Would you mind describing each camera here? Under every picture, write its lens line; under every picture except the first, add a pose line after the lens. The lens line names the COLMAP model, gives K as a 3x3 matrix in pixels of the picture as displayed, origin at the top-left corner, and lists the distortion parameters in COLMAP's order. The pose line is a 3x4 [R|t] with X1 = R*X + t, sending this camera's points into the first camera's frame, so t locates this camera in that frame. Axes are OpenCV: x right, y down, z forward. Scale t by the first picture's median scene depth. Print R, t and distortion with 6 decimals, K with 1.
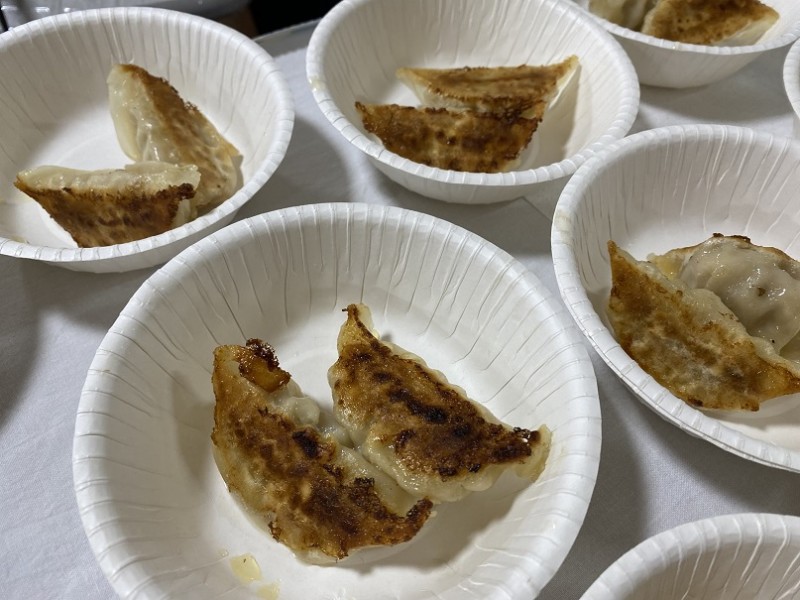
lens RADIAL K [[642.5, 0, 400.0], [0, 642.5, 300.0], [0, 0, 1]] dist [0.008952, -0.002407]
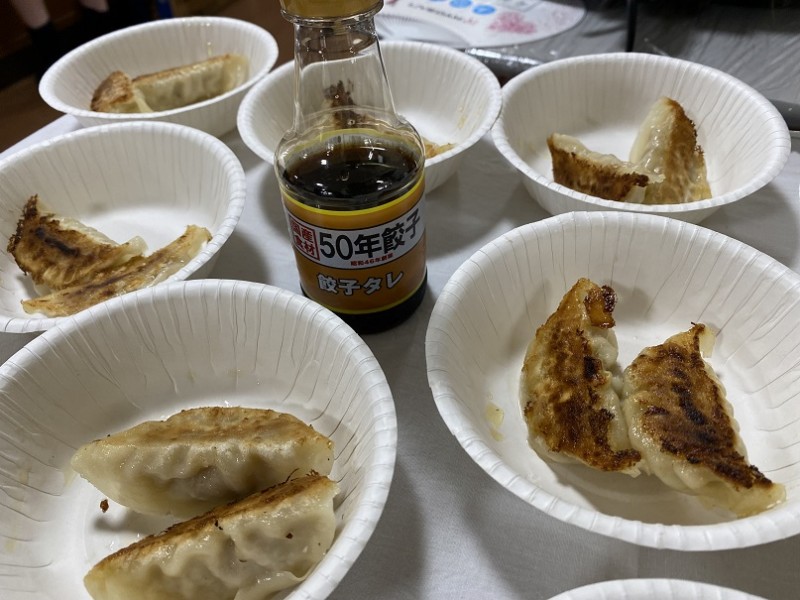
lens RADIAL K [[642.5, 0, 400.0], [0, 642.5, 300.0], [0, 0, 1]] dist [0.008952, -0.002407]
pose [[0.600902, 0.513291, -0.612739, 0.316744], [-0.597452, 0.797671, 0.082298, 0.226089], [0.531006, 0.316629, 0.785989, -0.208128]]
